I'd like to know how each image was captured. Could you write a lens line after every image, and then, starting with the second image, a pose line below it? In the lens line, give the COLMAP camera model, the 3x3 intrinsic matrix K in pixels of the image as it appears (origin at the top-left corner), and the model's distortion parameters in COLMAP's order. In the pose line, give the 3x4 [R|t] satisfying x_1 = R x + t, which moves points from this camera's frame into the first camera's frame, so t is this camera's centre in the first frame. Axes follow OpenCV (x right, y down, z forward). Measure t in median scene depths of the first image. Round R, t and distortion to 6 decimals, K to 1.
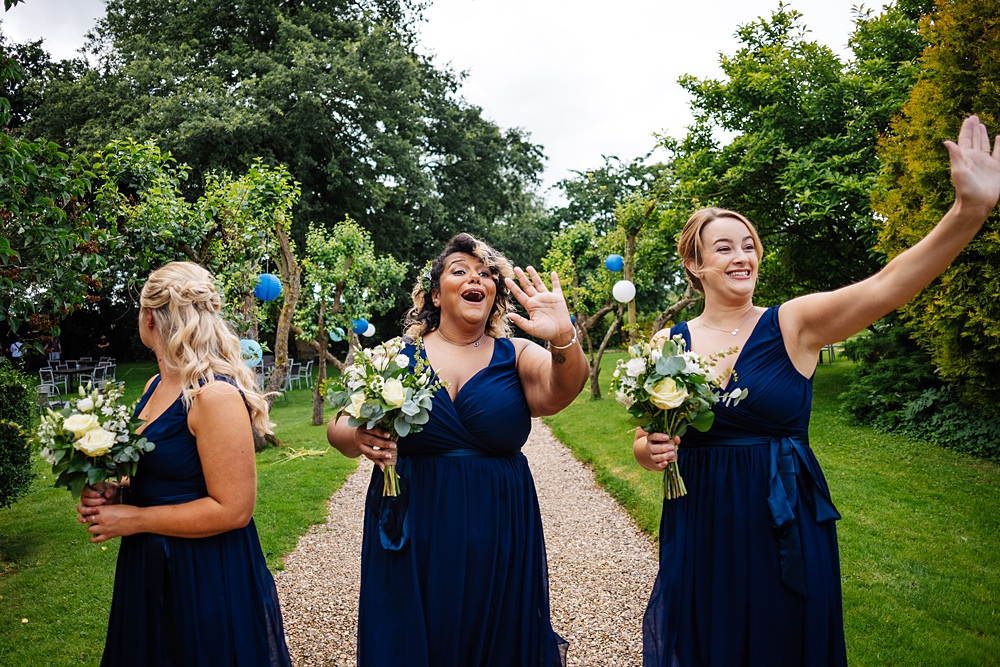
lens RADIAL K [[703.2, 0, 500.0], [0, 703.2, 333.5], [0, 0, 1]] dist [-0.076338, 0.048120]
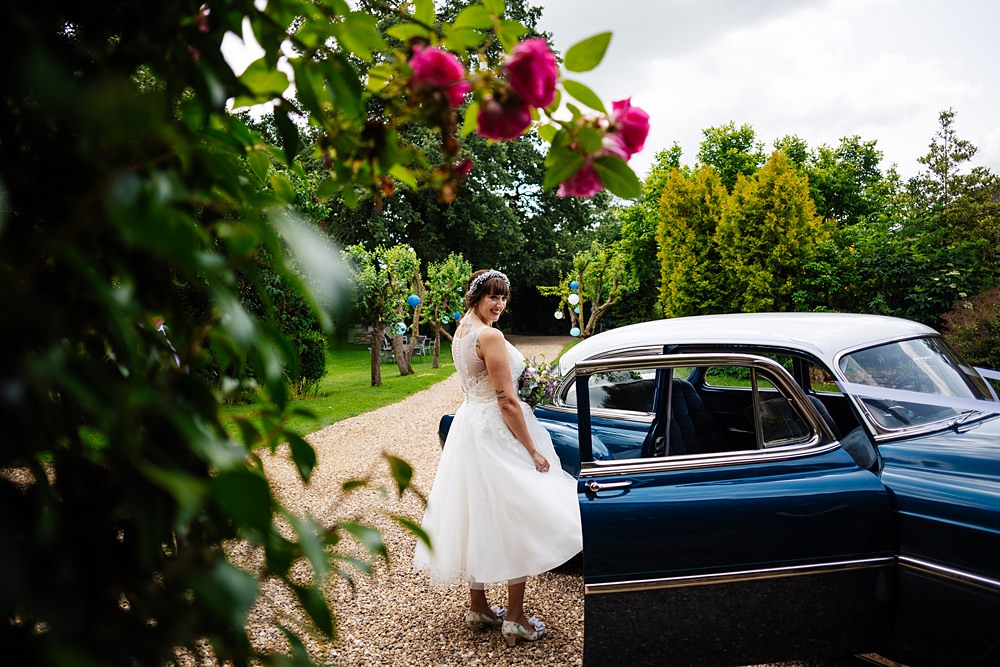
lens RADIAL K [[703.2, 0, 500.0], [0, 703.2, 333.5], [0, 0, 1]] dist [-0.076338, 0.048120]
pose [[0.980550, 0.009864, -0.196021, 0.187612], [-0.005280, 0.999701, 0.023893, -0.006264], [0.196198, -0.022393, 0.980309, -0.540193]]
